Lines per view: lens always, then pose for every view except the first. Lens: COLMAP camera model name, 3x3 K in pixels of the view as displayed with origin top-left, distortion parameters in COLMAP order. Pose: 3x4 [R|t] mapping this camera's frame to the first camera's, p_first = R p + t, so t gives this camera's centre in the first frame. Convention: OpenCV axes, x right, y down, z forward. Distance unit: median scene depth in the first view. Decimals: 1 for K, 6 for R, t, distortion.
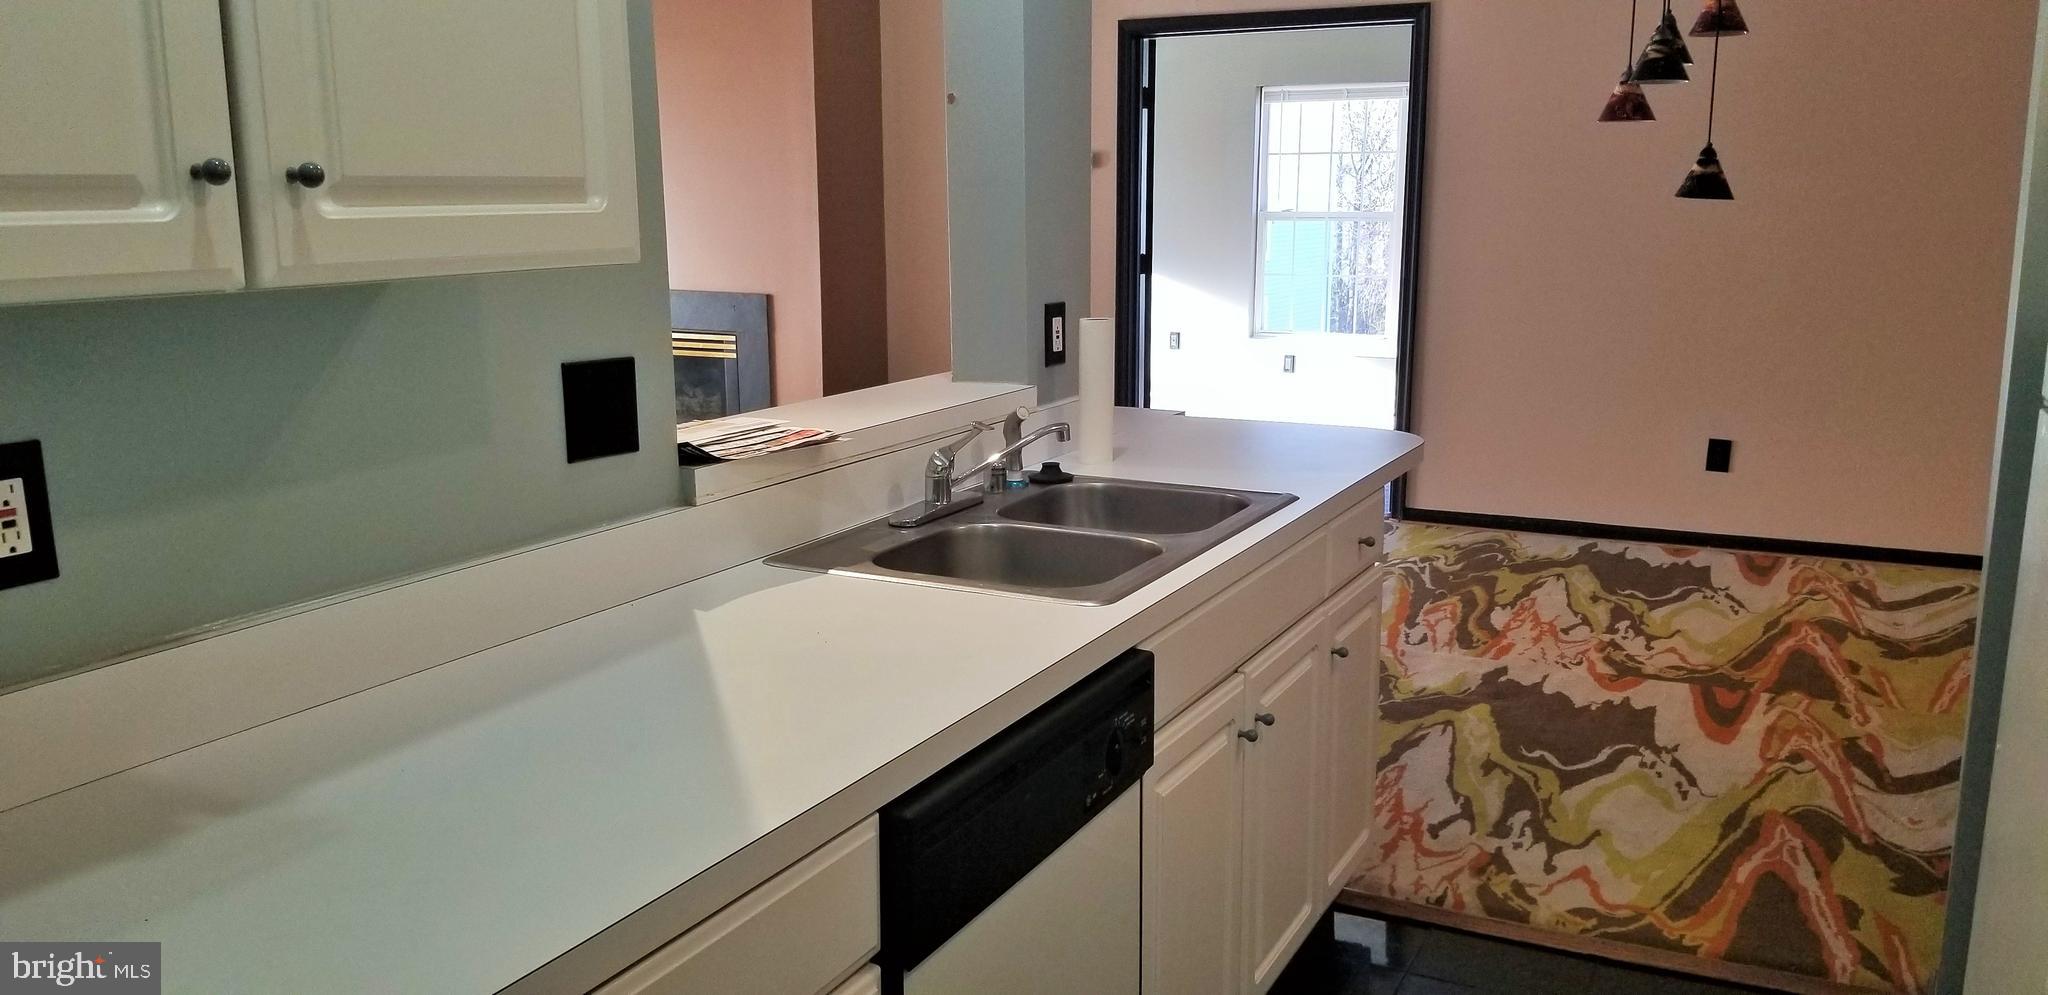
lens RADIAL K [[1631.6, 0, 1014.9], [0, 1631.6, 538.0], [0, 0, 1]] dist [0.037484, -0.004458]
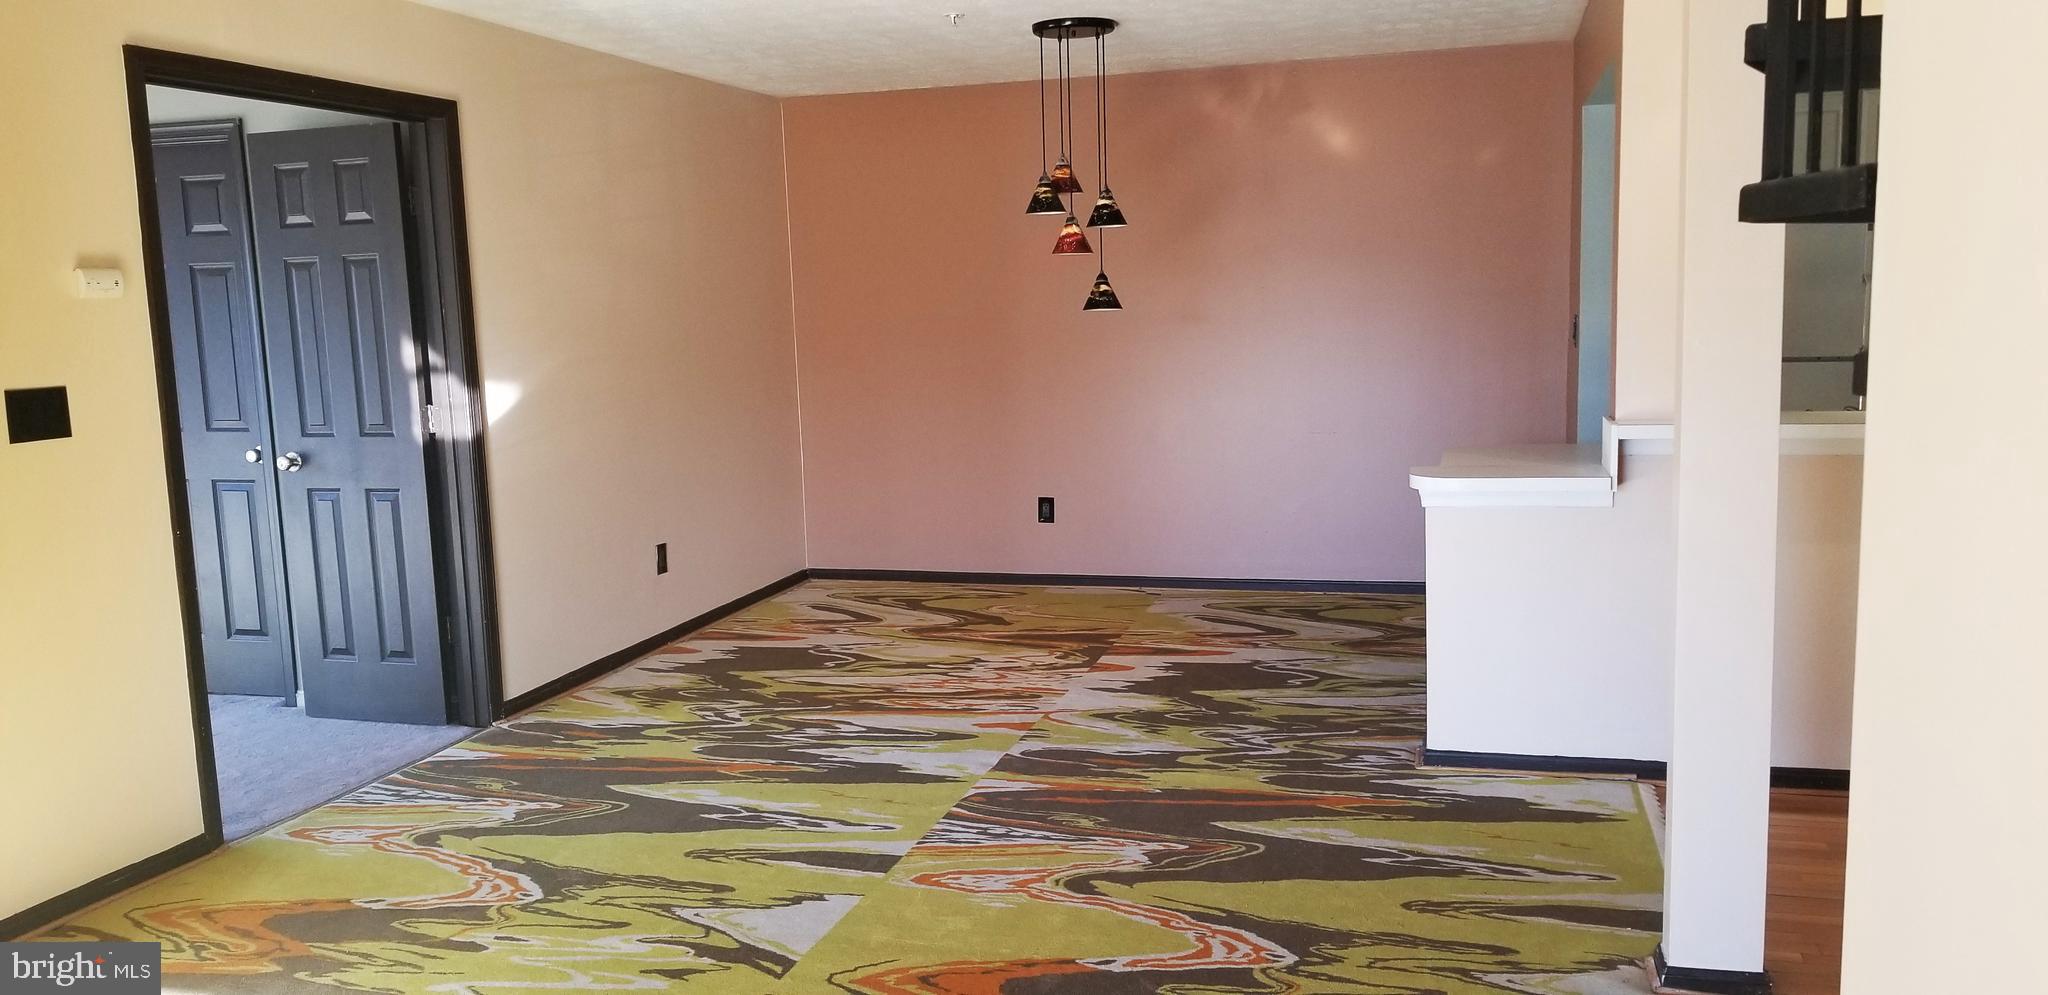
lens RADIAL K [[1631.6, 0, 1014.9], [0, 1631.6, 538.0], [0, 0, 1]] dist [0.037484, -0.004458]
pose [[-0.175945, -0.152697, 0.972485, -0.845629], [0.247547, 0.949287, 0.193842, -0.273407], [-0.952766, 0.274841, -0.129222, 1.156689]]
